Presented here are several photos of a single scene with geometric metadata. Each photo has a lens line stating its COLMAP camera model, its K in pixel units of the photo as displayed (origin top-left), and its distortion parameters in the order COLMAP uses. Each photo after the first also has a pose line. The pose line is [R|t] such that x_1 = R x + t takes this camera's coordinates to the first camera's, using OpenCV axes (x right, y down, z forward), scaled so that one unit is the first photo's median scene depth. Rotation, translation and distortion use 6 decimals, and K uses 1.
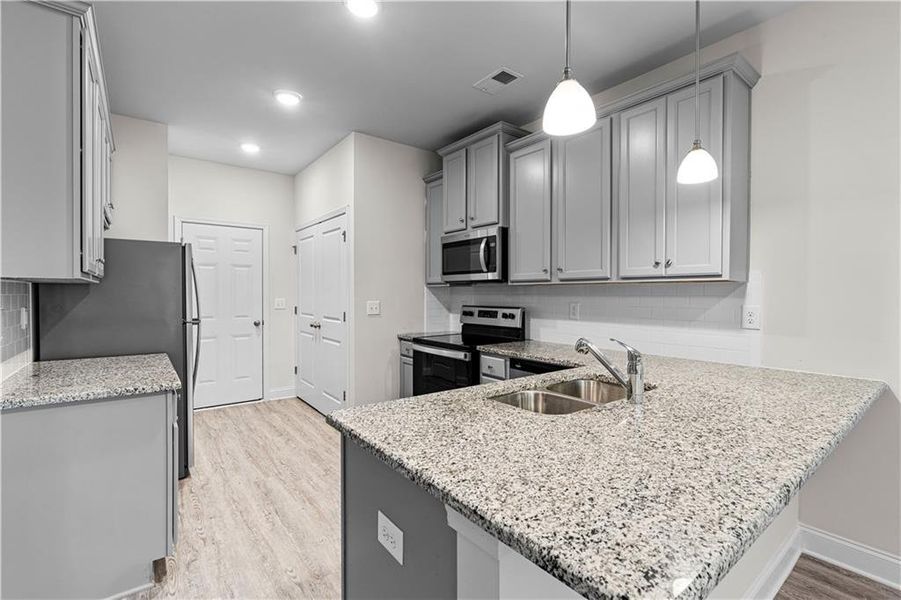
lens RADIAL K [[404.5, 0, 449.3], [0, 404.5, 298.3], [0, 0, 1]] dist [-0.009217, 0.003539]
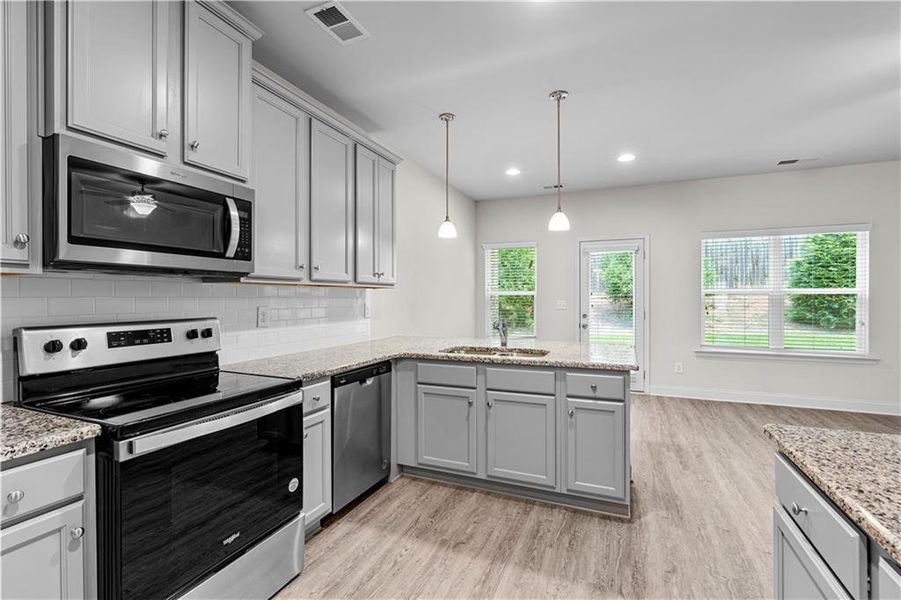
lens RADIAL K [[404.5, 0, 448.8], [0, 404.5, 299.3], [0, 0, 1]] dist [-0.009217, 0.003539]
pose [[-0.485166, -0.007800, 0.874387, -0.637401], [0.008703, 0.999868, 0.013748, -0.013263], [-0.874379, 0.014280, -0.485034, 1.143471]]
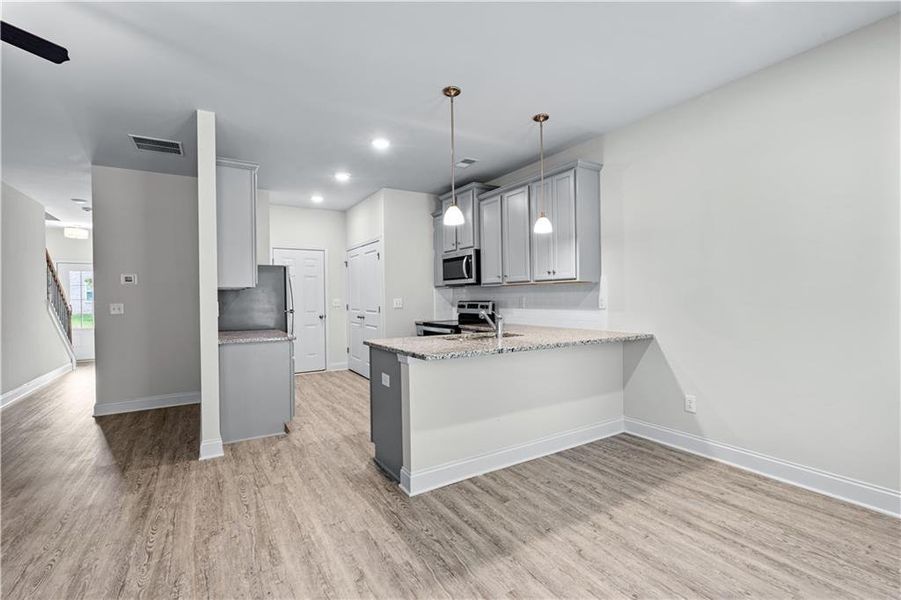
lens RADIAL K [[404.5, 0, 448.0], [0, 404.5, 297.8], [0, 0, 1]] dist [-0.009217, 0.003539]
pose [[0.993522, -0.015714, -0.112544, 0.216625], [0.014746, 0.999847, -0.009429, 0.026213], [0.112675, 0.007708, 0.993602, -0.614396]]
